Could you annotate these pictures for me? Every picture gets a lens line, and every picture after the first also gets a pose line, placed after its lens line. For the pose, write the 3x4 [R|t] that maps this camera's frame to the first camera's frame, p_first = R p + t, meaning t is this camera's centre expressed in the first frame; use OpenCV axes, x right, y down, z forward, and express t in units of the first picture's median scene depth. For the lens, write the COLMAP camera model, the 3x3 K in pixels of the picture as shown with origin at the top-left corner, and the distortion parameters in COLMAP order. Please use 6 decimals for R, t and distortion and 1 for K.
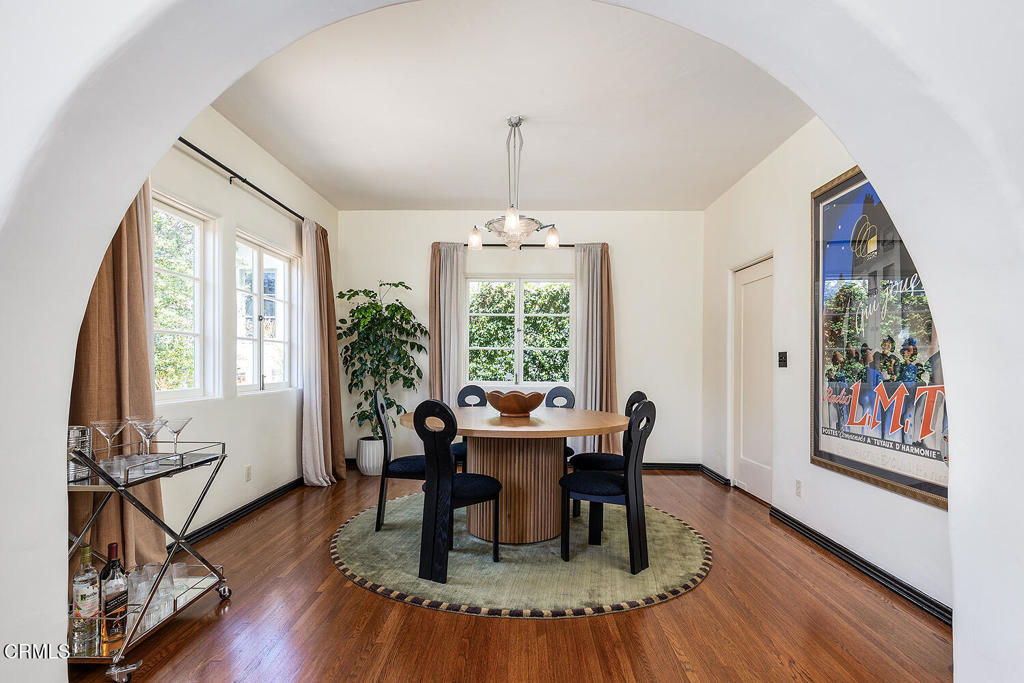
lens RADIAL K [[509.7, 0, 509.5], [0, 509.7, 366.4], [0, 0, 1]] dist [0.000295, 0.000064]
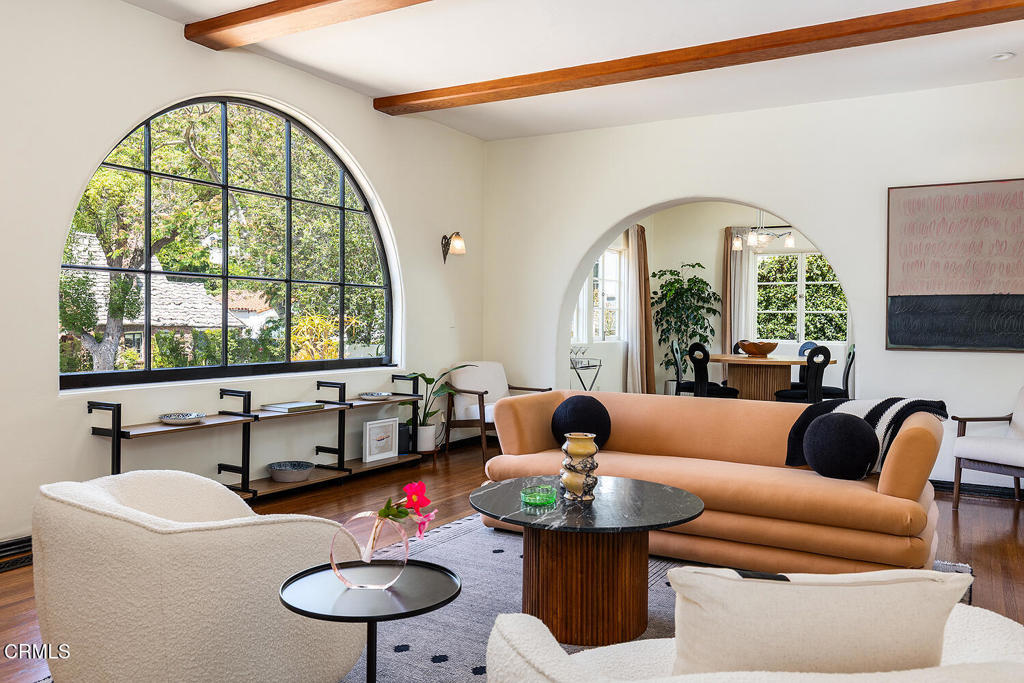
lens RADIAL K [[814.5, 0, 512.0], [0, 814.5, 341.5], [0, 0, 1]] dist [0.005050, -0.051384]
pose [[0.879375, 0.012568, -0.475964, 0.362348], [-0.006762, 0.999880, 0.013907, 0.012965], [0.476082, -0.009011, 0.879355, -1.062237]]
